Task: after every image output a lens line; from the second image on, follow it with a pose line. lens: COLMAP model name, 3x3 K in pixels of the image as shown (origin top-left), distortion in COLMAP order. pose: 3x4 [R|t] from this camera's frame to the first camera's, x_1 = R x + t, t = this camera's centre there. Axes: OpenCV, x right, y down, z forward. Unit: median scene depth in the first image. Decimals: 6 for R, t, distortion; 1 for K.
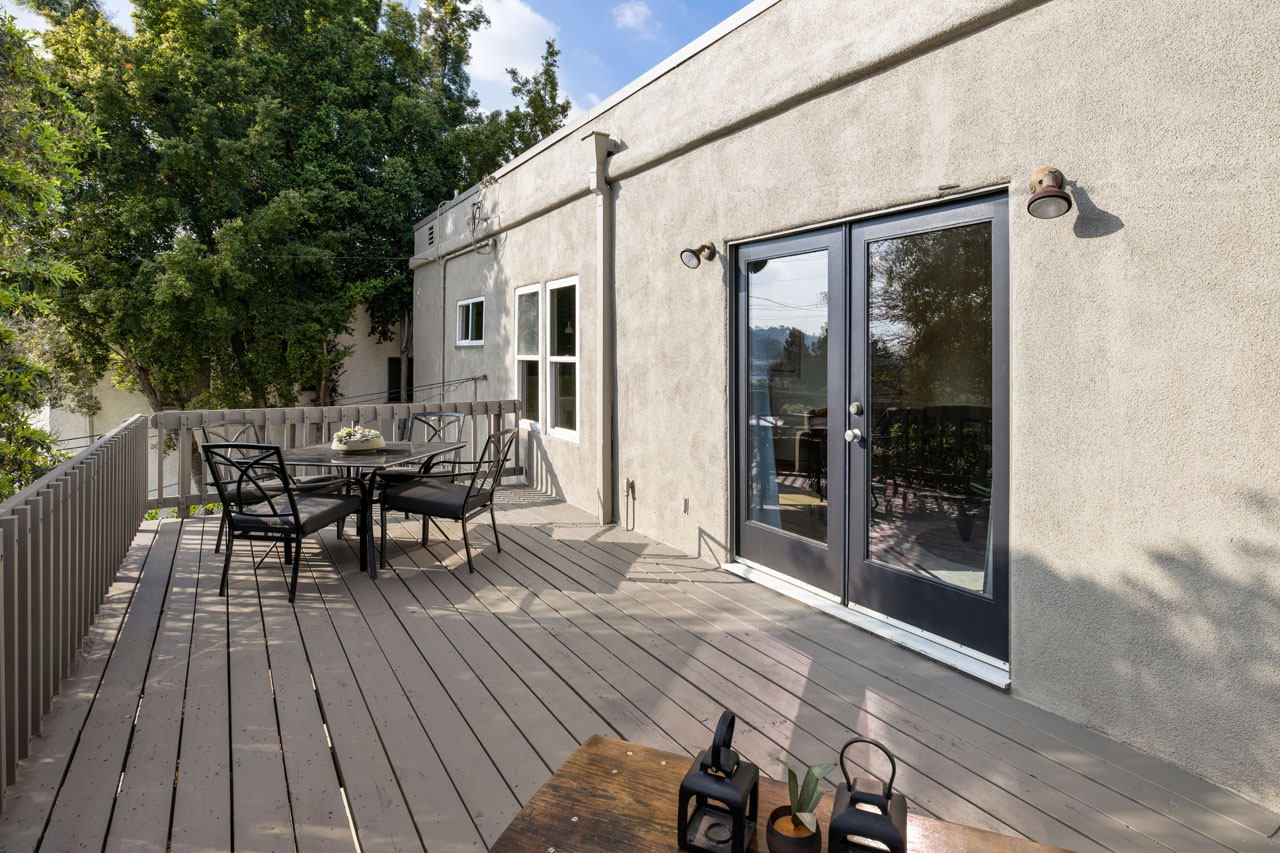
lens RADIAL K [[676.5, 0, 629.6], [0, 676.5, 356.9], [0, 0, 1]] dist [-0.001578, -0.000113]
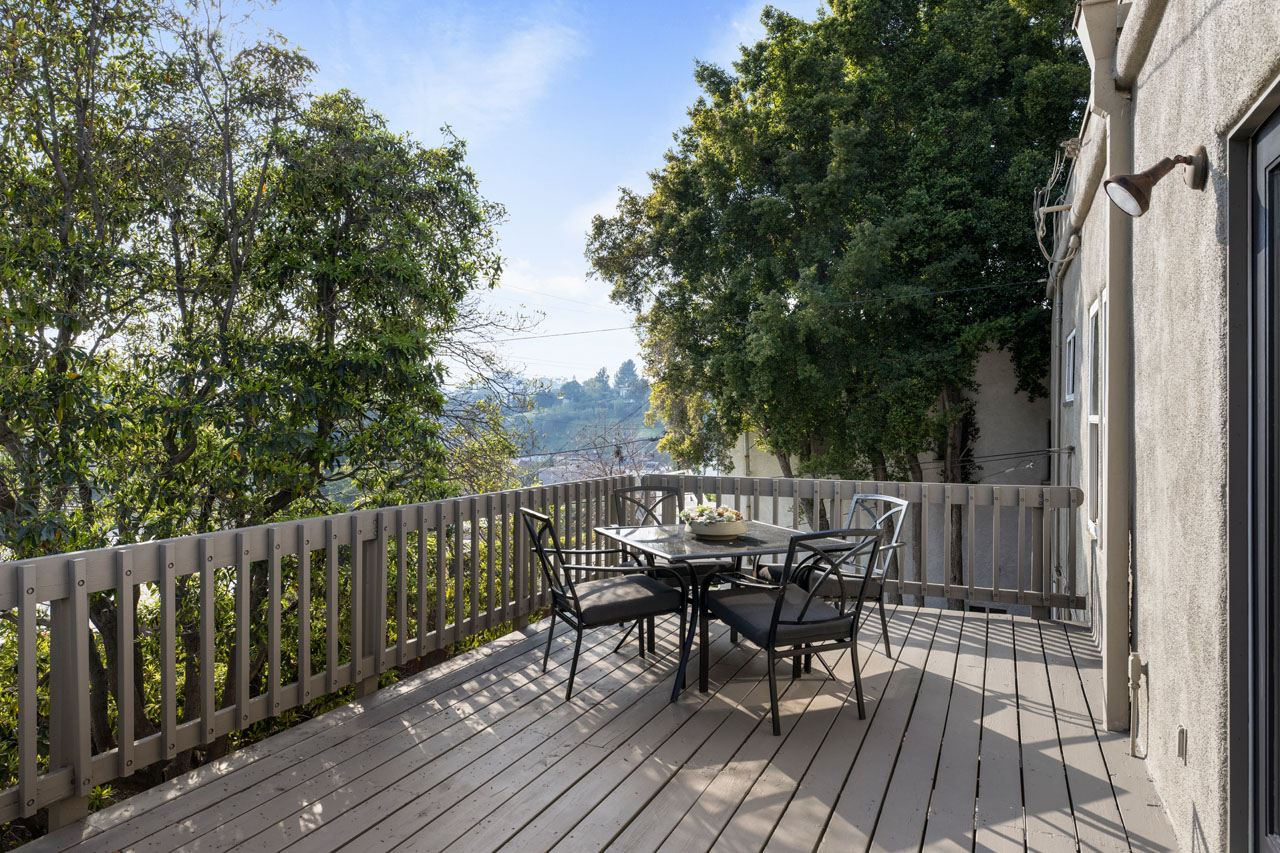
lens RADIAL K [[785.1, 0, 641.2], [0, 785.1, 425.0], [0, 0, 1]] dist [-0.006817, 0.000265]
pose [[0.568889, 0.004571, -0.822401, 0.133721], [0.000927, 0.999980, 0.006199, 0.001312], [0.822414, -0.004289, 0.568874, 0.175574]]
